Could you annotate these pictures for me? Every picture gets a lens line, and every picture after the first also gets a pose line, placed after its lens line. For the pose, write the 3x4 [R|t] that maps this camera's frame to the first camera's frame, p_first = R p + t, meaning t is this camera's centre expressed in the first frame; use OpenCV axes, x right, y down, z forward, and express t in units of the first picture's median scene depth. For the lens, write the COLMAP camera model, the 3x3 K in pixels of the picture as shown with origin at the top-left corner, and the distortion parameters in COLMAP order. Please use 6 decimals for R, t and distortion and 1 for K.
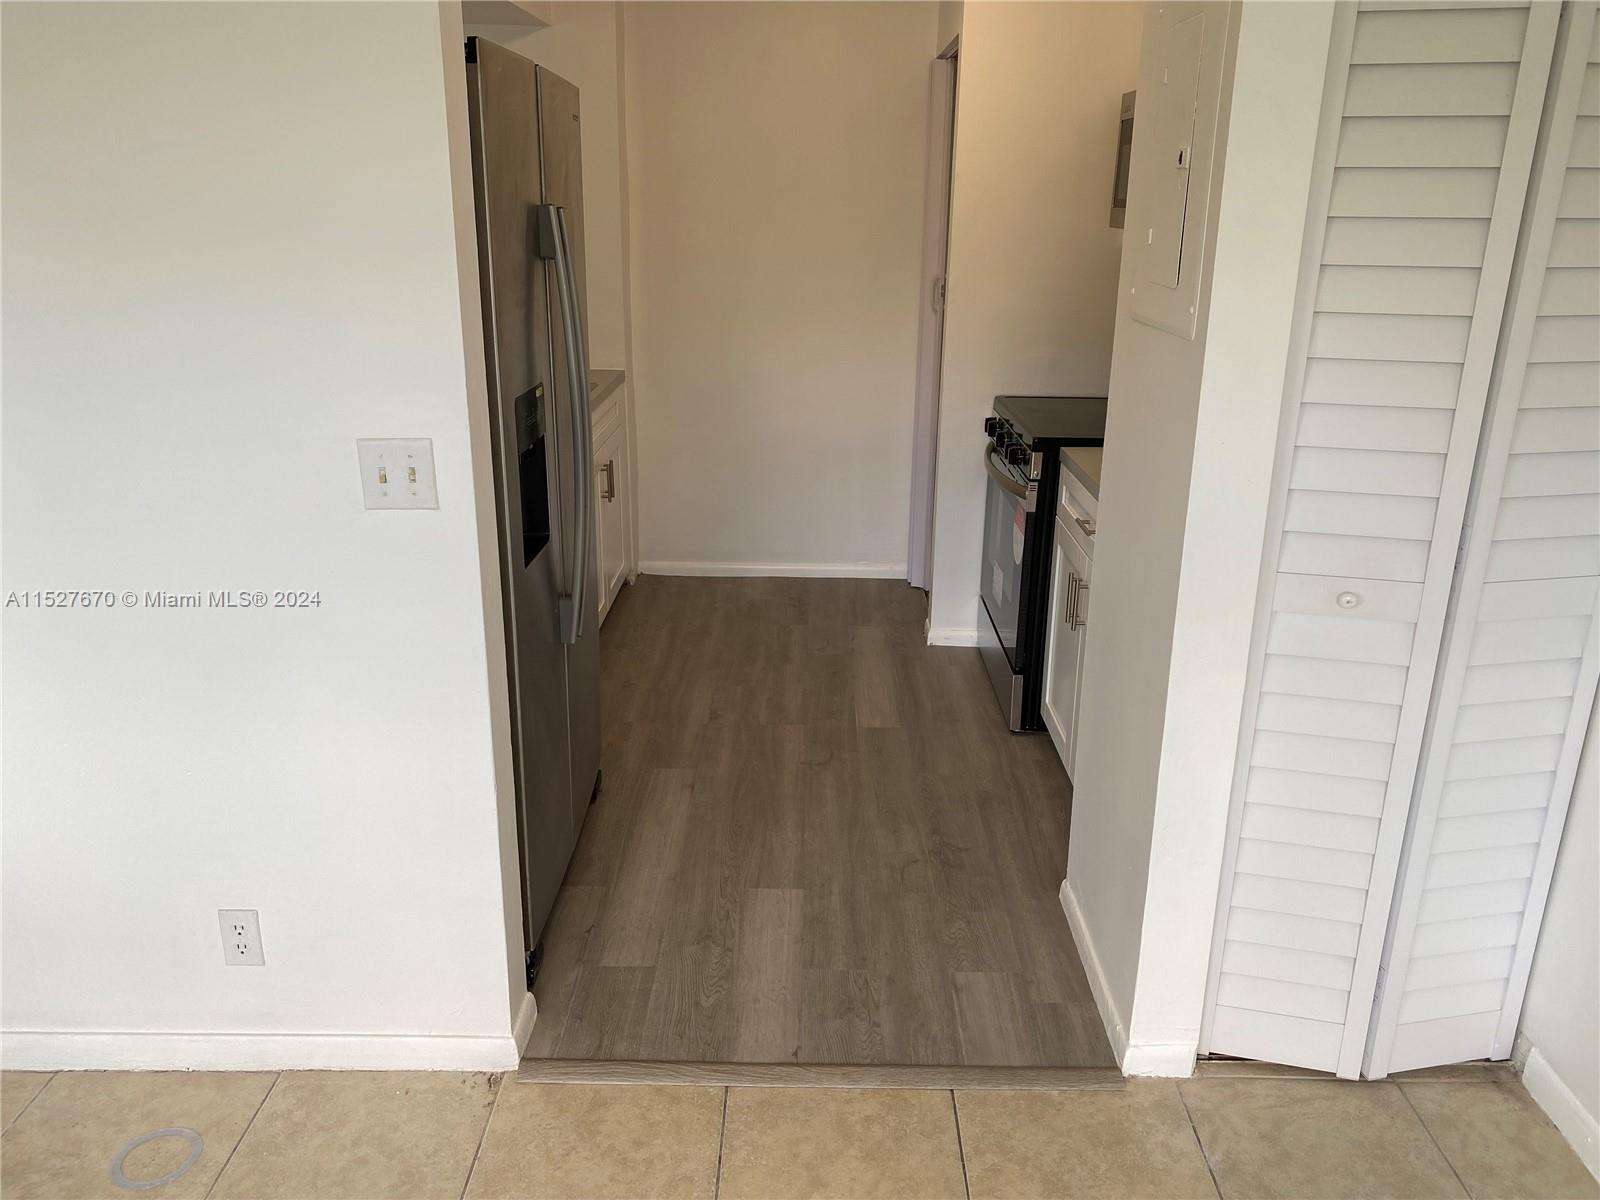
lens RADIAL K [[1209.5, 0, 807.1], [0, 1209.5, 591.5], [0, 0, 1]] dist [0.035158, -0.053618]
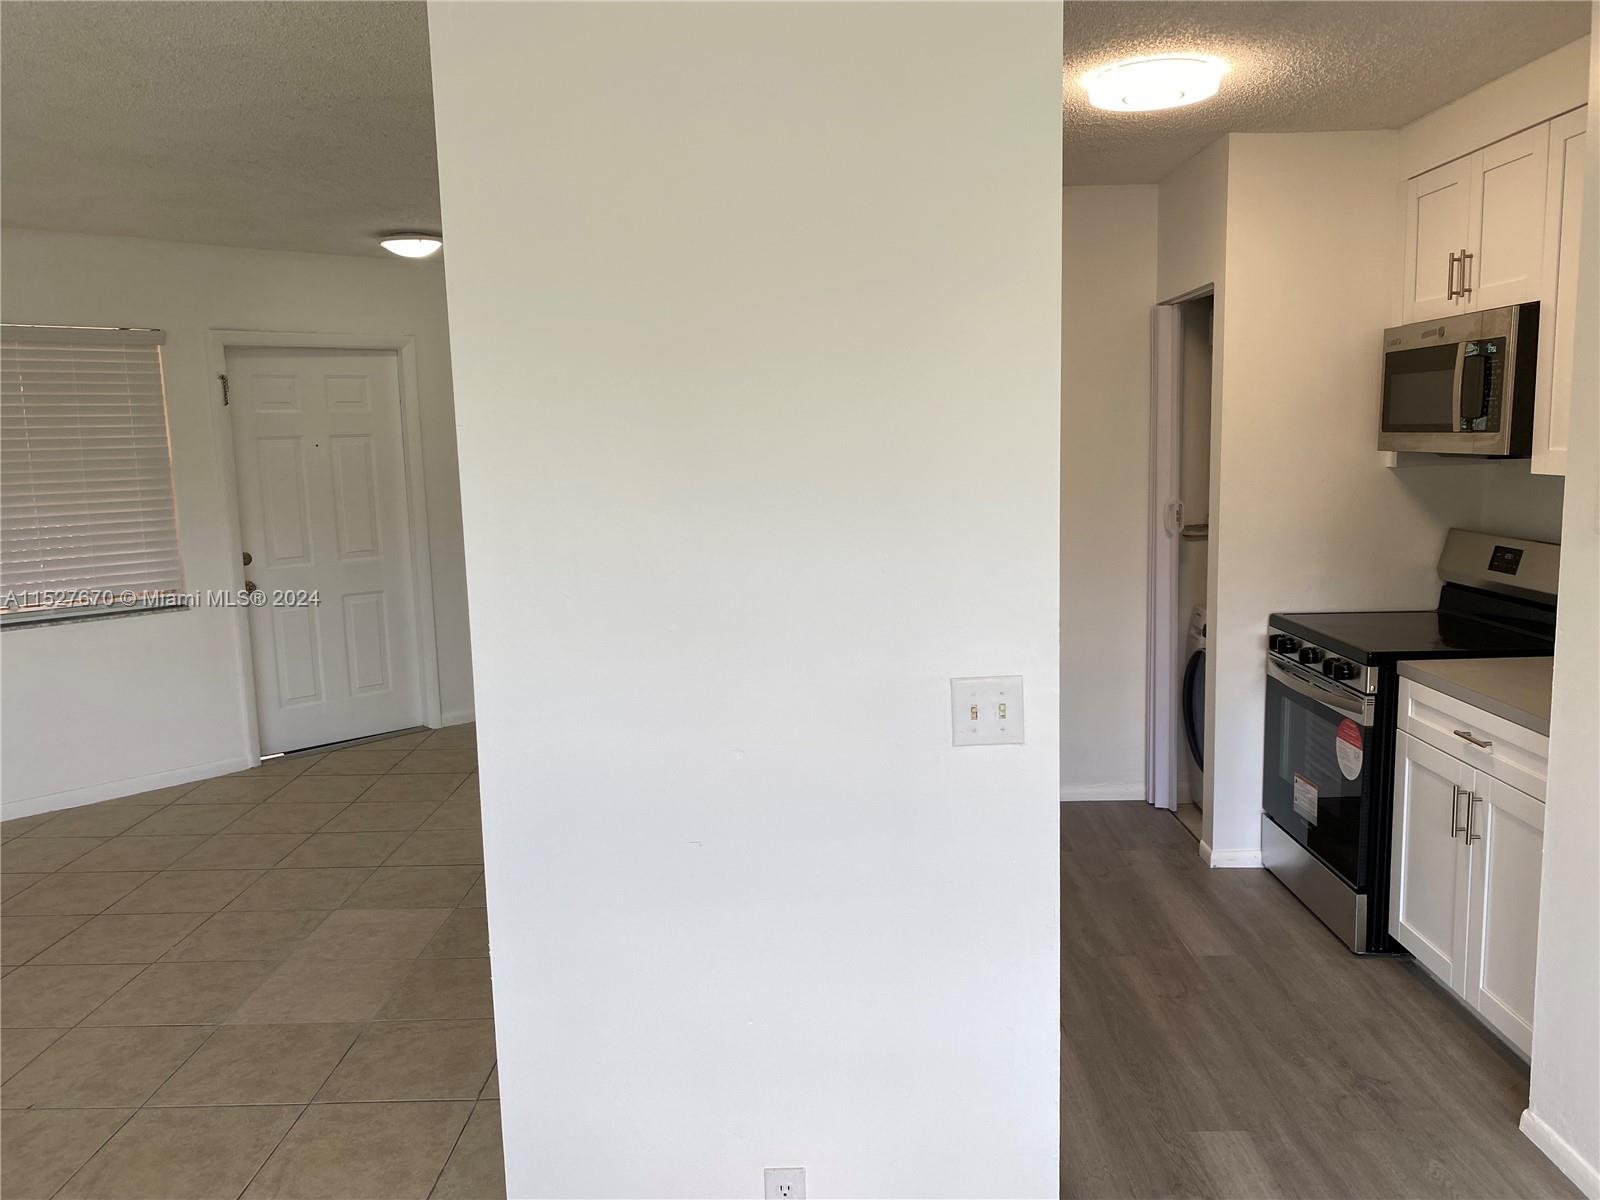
lens RADIAL K [[1209.5, 0, 793.5], [0, 1209.5, 605.3], [0, 0, 1]] dist [0.035158, -0.053618]
pose [[0.999048, -0.040119, -0.017153, -0.254788], [0.036538, 0.984128, -0.173659, -0.006501], [0.023848, 0.172867, 0.984656, -0.017675]]
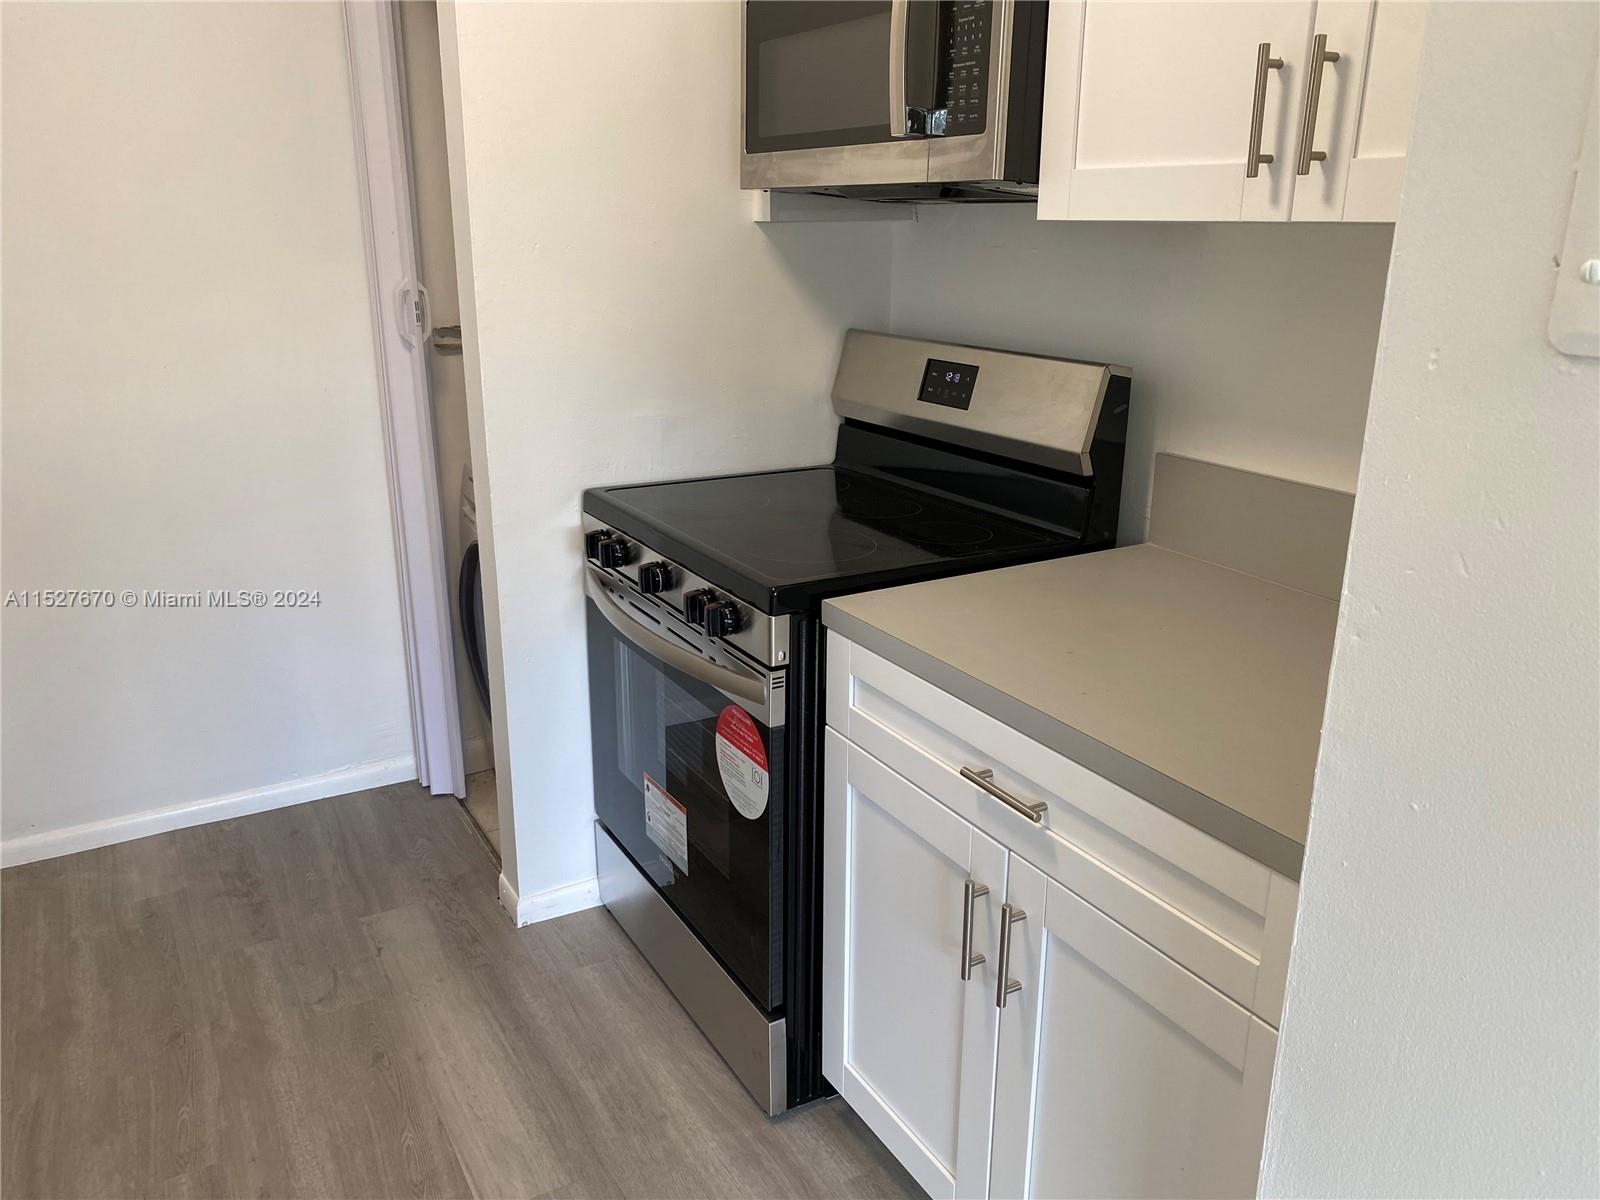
lens RADIAL K [[1209.5, 0, 779.0], [0, 1209.5, 598.0], [0, 0, 1]] dist [0.035158, -0.053618]
pose [[0.868494, -0.160026, 0.469159, -0.044483], [0.163086, 0.986011, 0.034419, -0.130071], [-0.468104, 0.046621, 0.882443, 0.514306]]
